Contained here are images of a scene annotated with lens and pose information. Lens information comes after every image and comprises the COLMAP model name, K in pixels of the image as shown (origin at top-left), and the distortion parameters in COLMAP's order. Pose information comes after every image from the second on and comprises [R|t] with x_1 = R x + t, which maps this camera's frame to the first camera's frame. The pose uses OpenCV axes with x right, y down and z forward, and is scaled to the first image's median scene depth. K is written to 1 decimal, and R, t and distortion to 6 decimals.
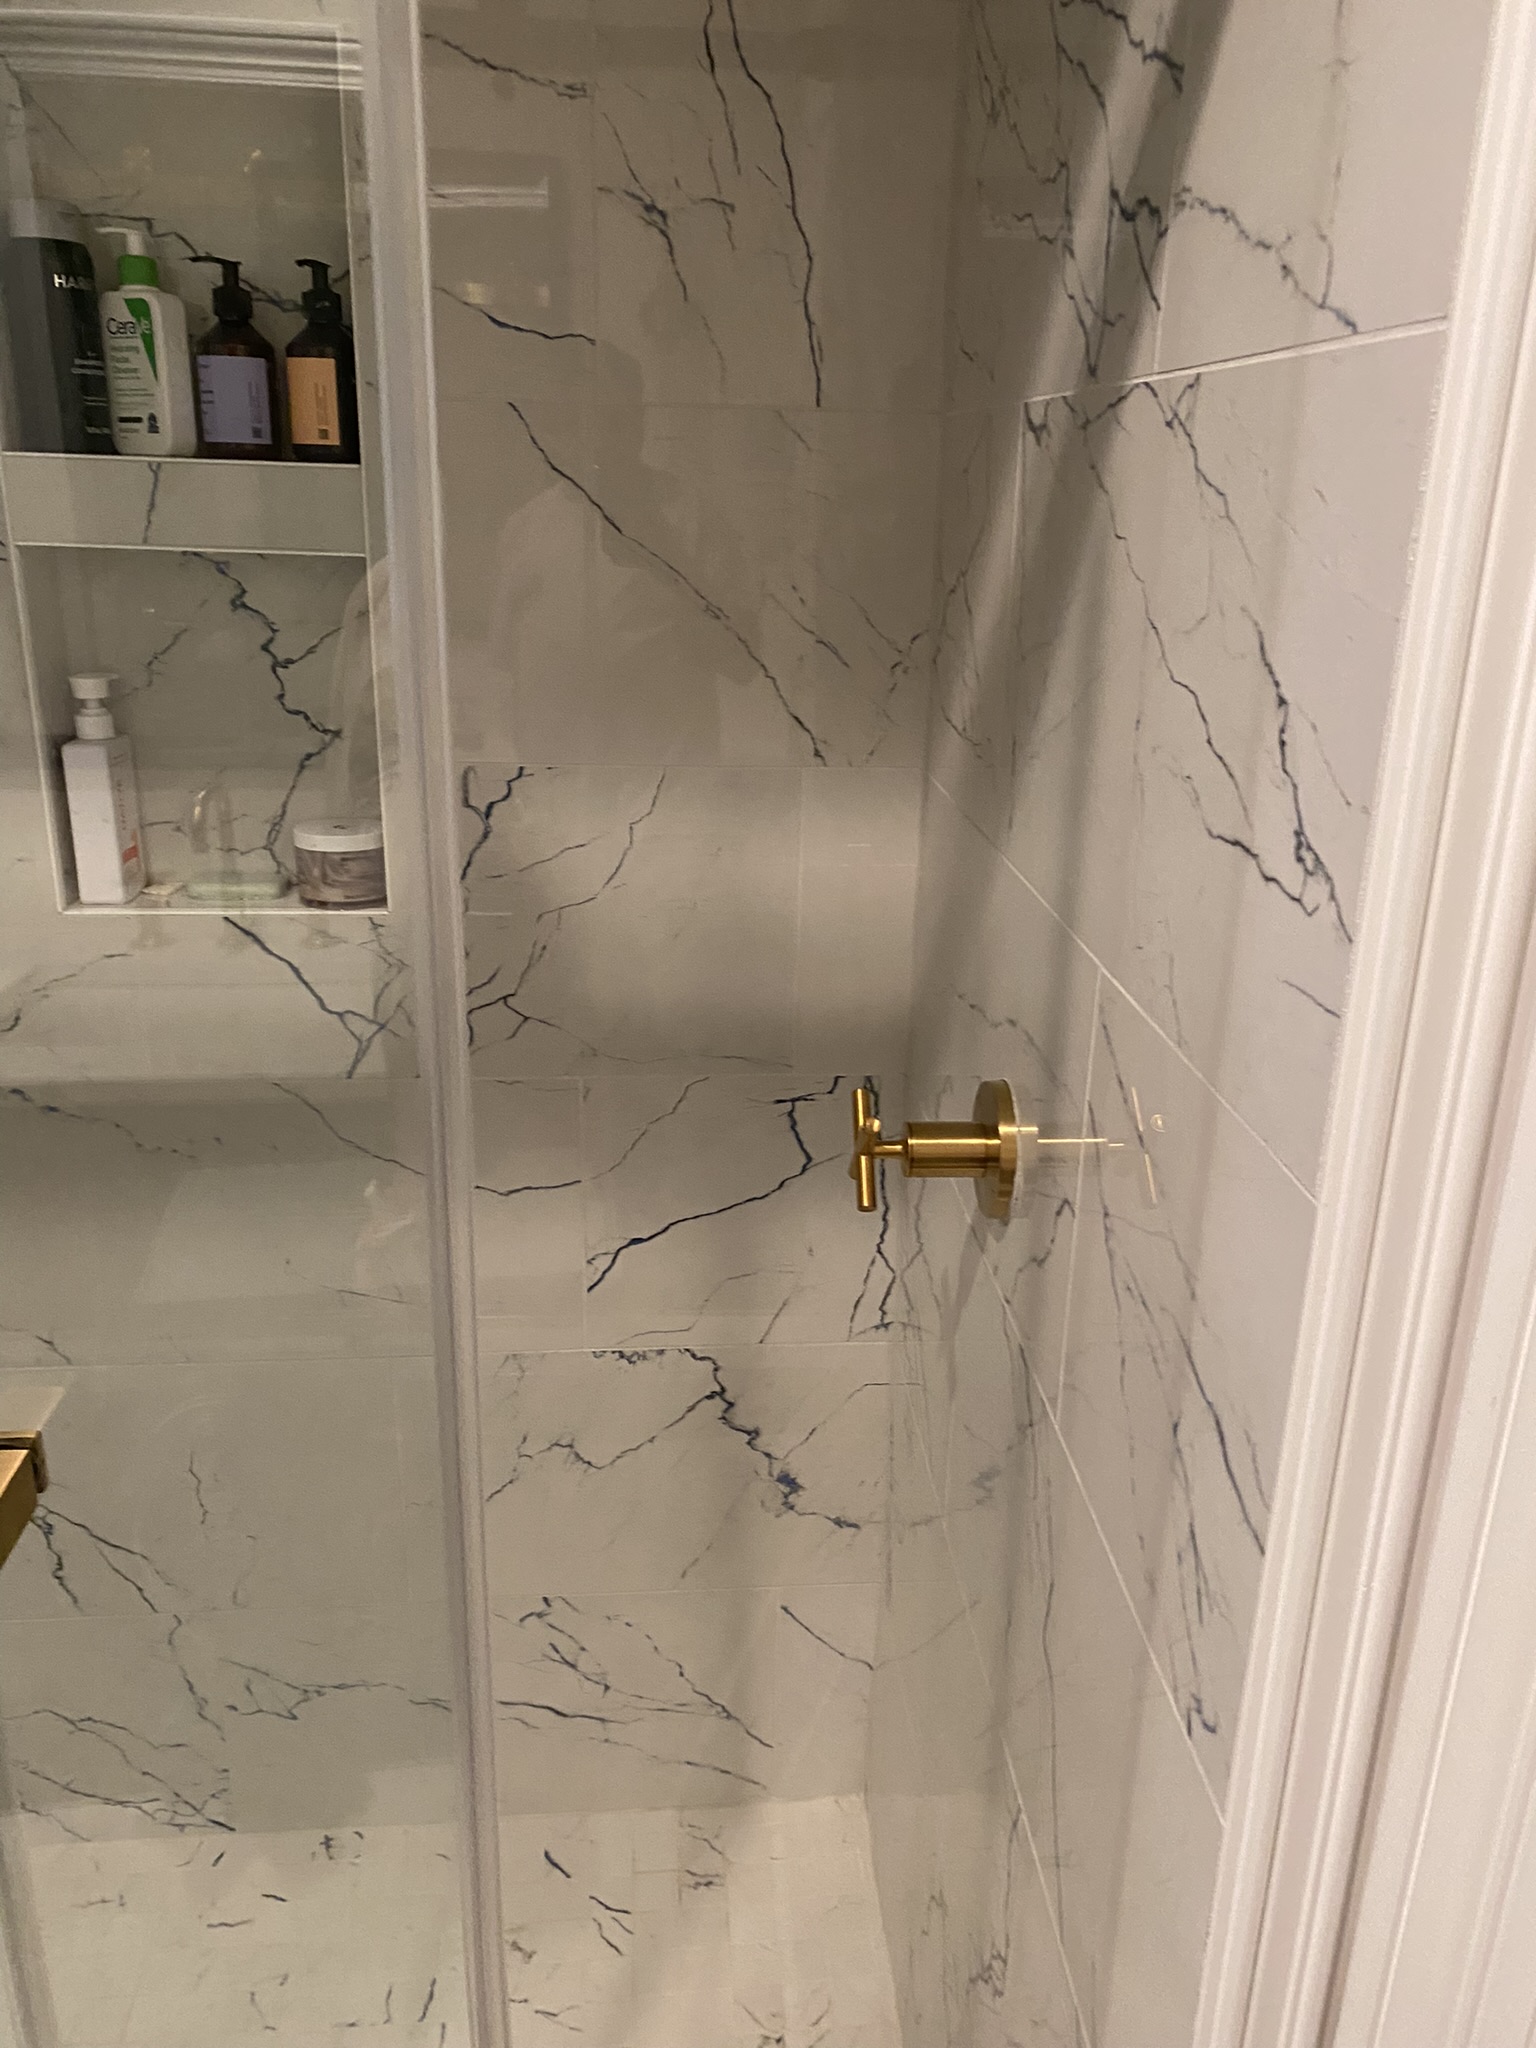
lens RADIAL K [[1560.2, 0, 763.7], [0, 1560.2, 1044.5], [0, 0, 1]] dist [0.047701, -0.045118]
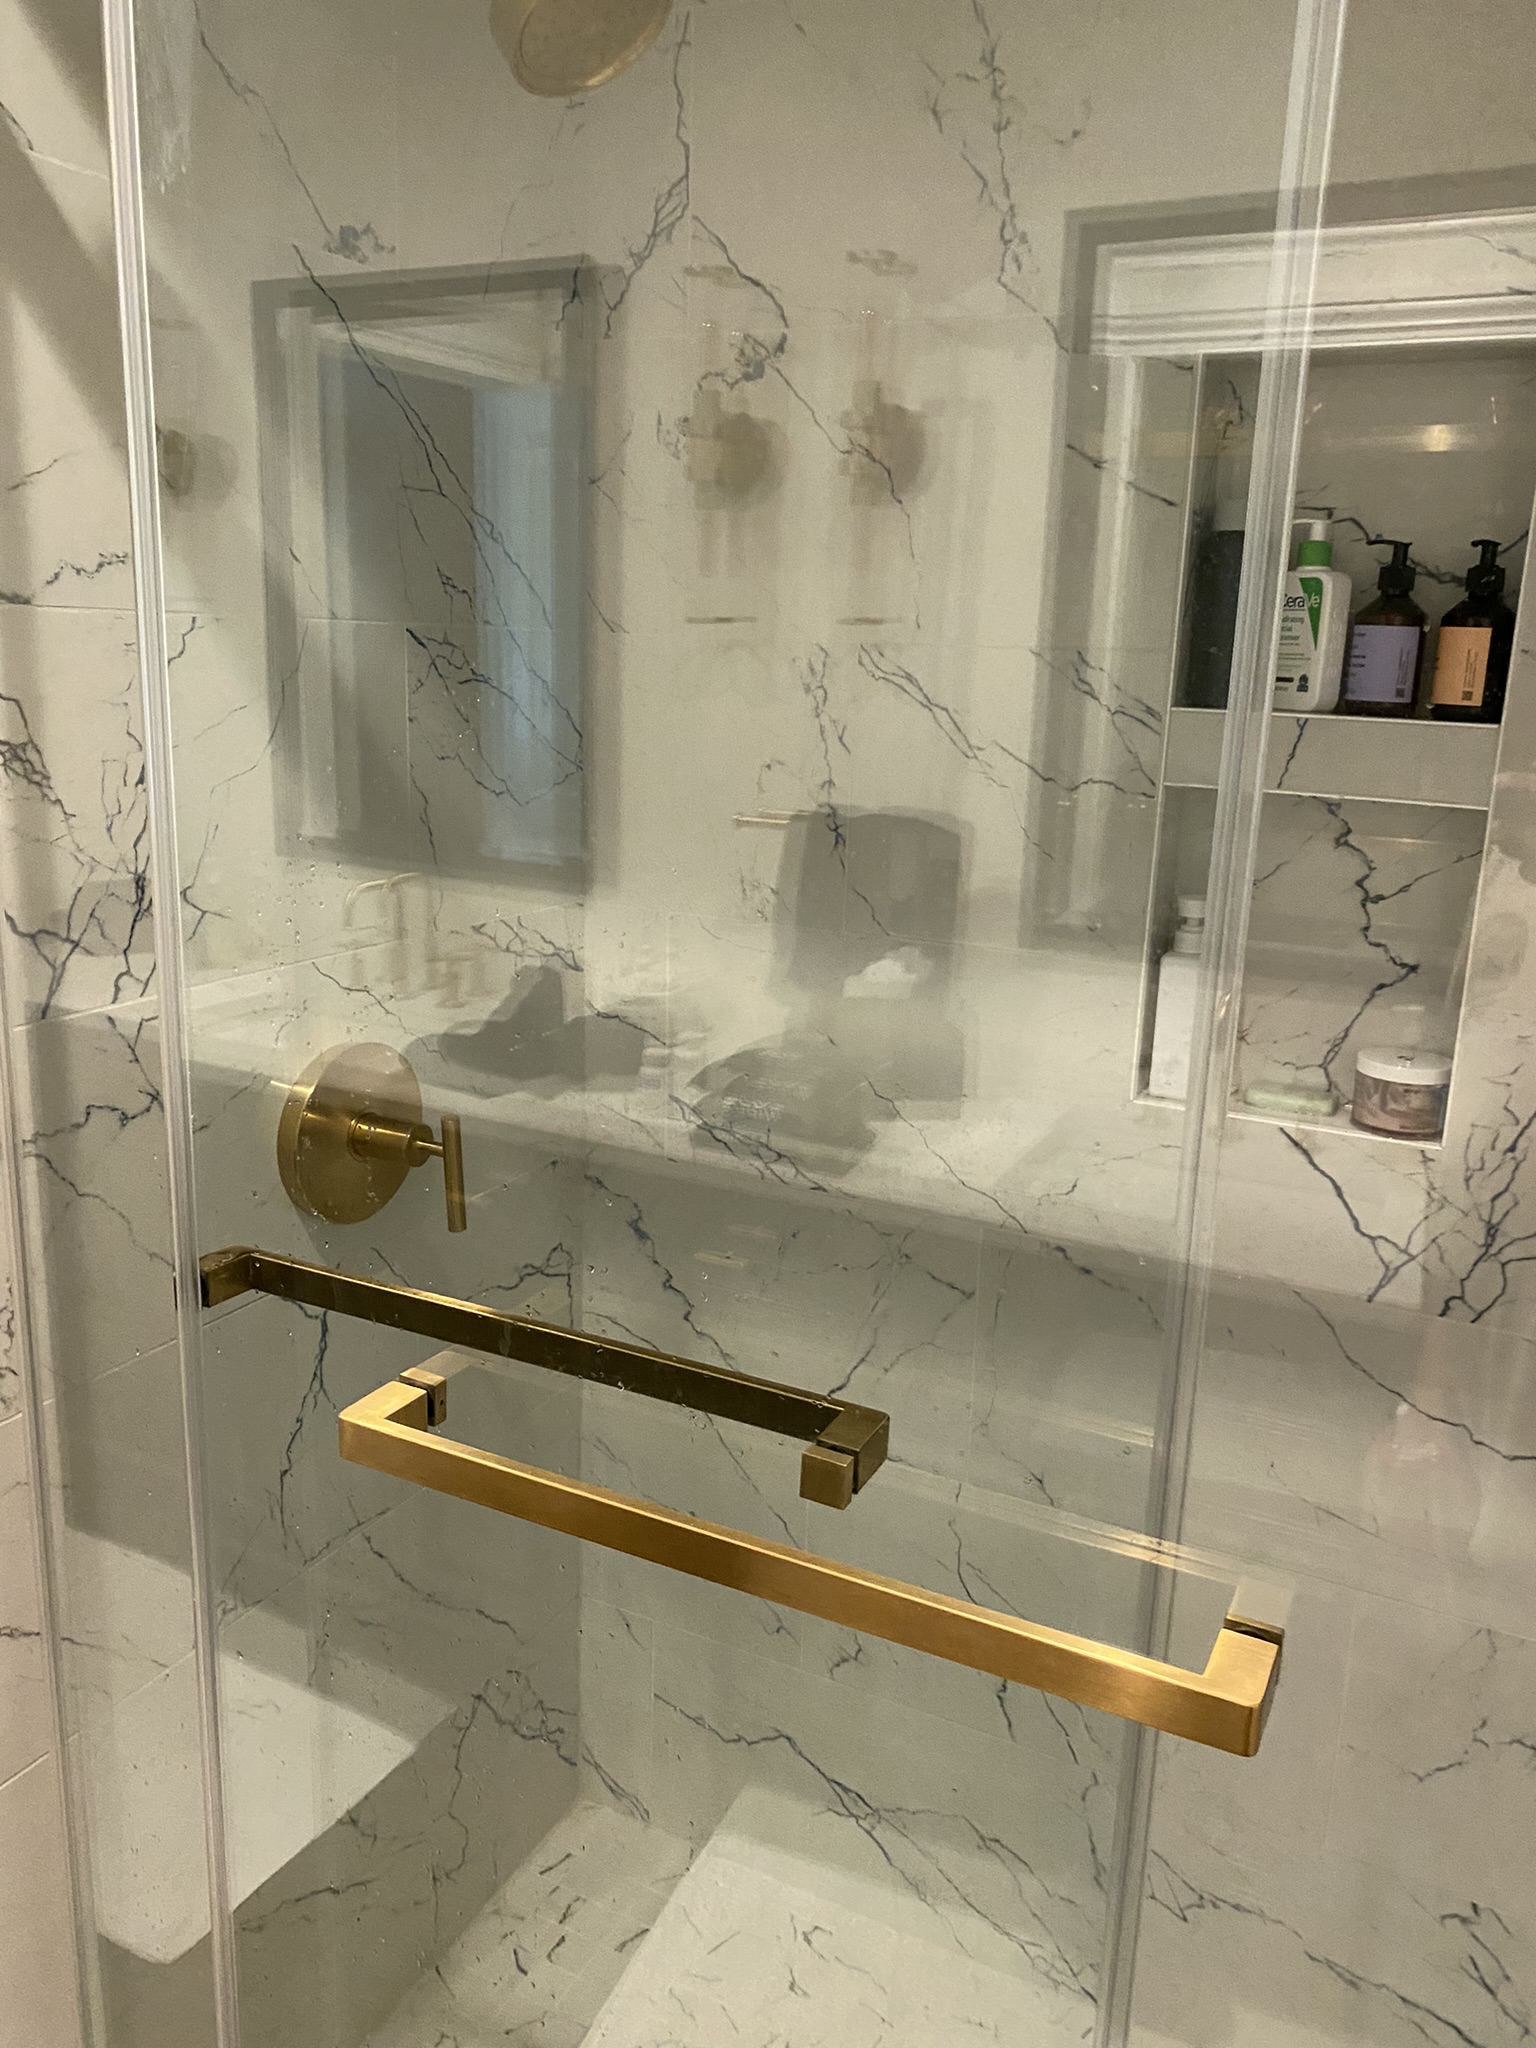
lens RADIAL K [[1560.2, 0, 772.4], [0, 1560.2, 1012.7], [0, 0, 1]] dist [0.047701, -0.045118]
pose [[0.860435, 0.130065, -0.492682, -0.126468], [-0.190970, 0.978716, -0.075142, -0.011806], [0.472422, 0.158742, 0.866959, -0.093972]]
